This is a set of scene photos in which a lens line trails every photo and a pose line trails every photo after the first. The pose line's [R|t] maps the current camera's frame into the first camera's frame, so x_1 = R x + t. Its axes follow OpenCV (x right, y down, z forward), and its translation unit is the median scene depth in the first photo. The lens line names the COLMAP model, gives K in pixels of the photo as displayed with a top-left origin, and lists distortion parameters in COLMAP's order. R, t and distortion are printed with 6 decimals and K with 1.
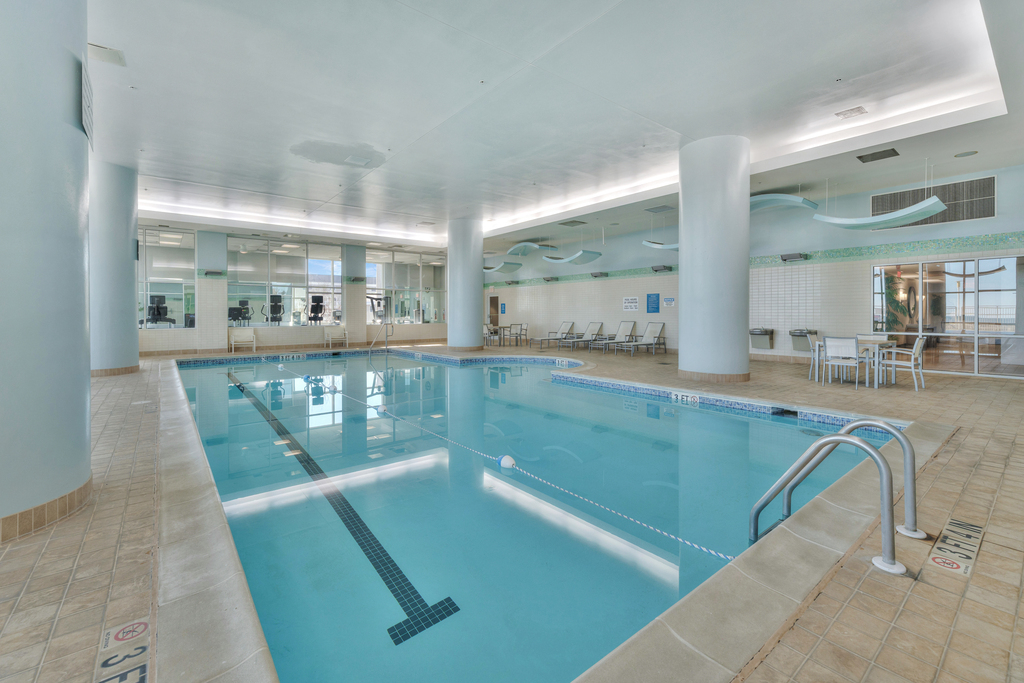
lens RADIAL K [[446.4, 0, 511.4], [0, 446.4, 309.8], [0, 0, 1]] dist [-0.029417, 0.000316]
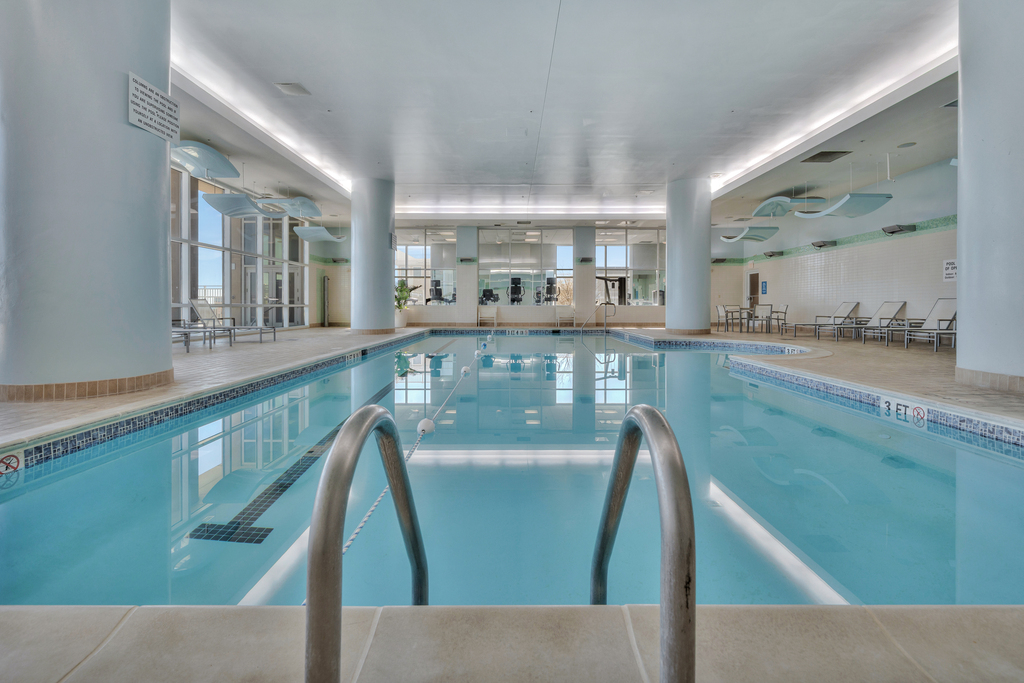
lens RADIAL K [[446.4, 0, 511.4], [0, 446.4, 309.8], [0, 0, 1]] dist [-0.029417, 0.000316]
pose [[0.748409, 0.007219, -0.663198, 0.201553], [-0.002471, 0.999964, 0.008096, 0.037307], [0.663233, -0.004421, 0.748400, 0.140345]]
